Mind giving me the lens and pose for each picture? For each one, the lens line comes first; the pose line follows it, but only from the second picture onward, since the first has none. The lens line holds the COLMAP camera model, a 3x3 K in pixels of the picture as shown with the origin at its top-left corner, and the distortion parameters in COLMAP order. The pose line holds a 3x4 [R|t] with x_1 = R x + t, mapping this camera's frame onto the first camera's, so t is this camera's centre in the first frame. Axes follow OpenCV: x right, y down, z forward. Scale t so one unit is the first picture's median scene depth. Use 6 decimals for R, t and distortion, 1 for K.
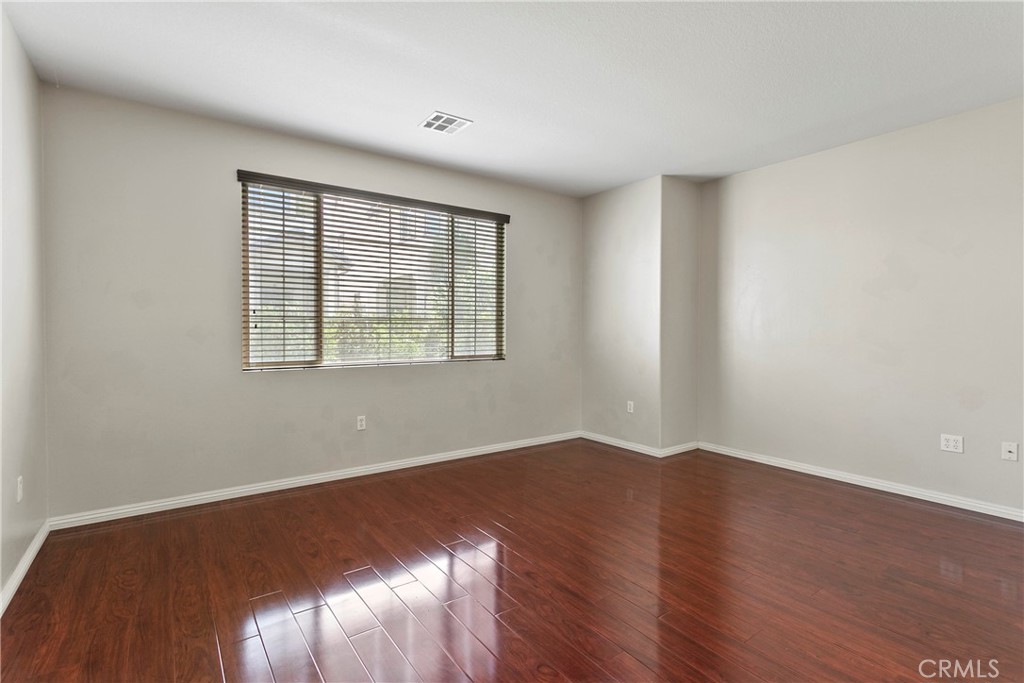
lens RADIAL K [[484.2, 0, 508.5], [0, 484.2, 337.9], [0, 0, 1]] dist [0.003224, 0.000380]
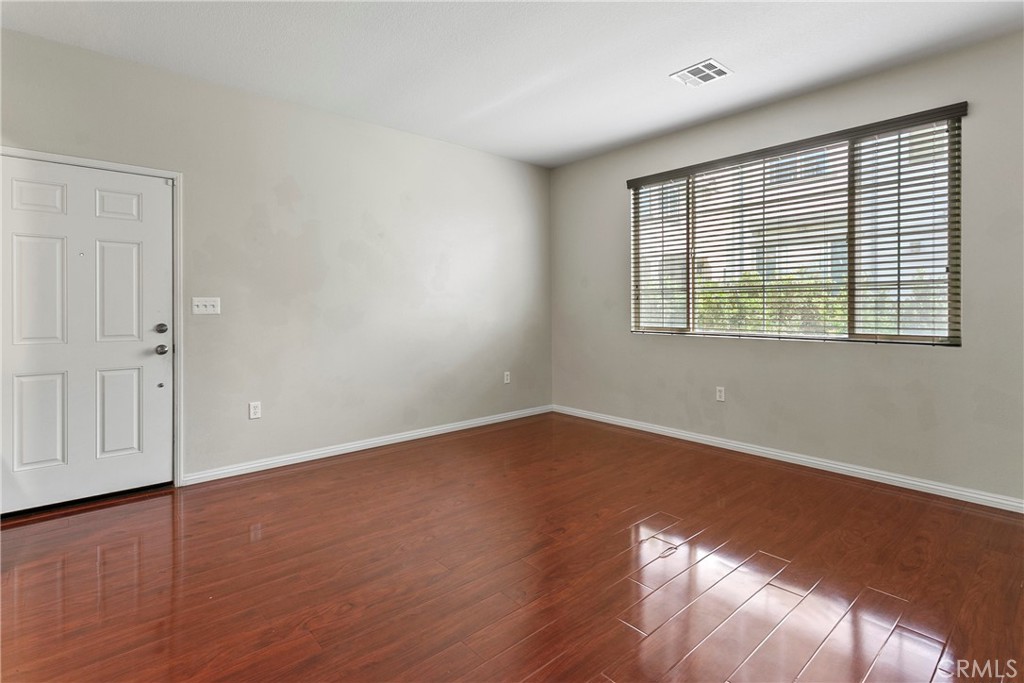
lens RADIAL K [[500.0, 0, 510.6], [0, 500.0, 310.6], [0, 0, 1]] dist [0.001202, 0.000037]
pose [[0.098628, 0.012260, -0.995049, 0.668244], [-0.005339, 0.999916, 0.011790, -0.004501], [0.995110, 0.004149, 0.098685, 0.470015]]
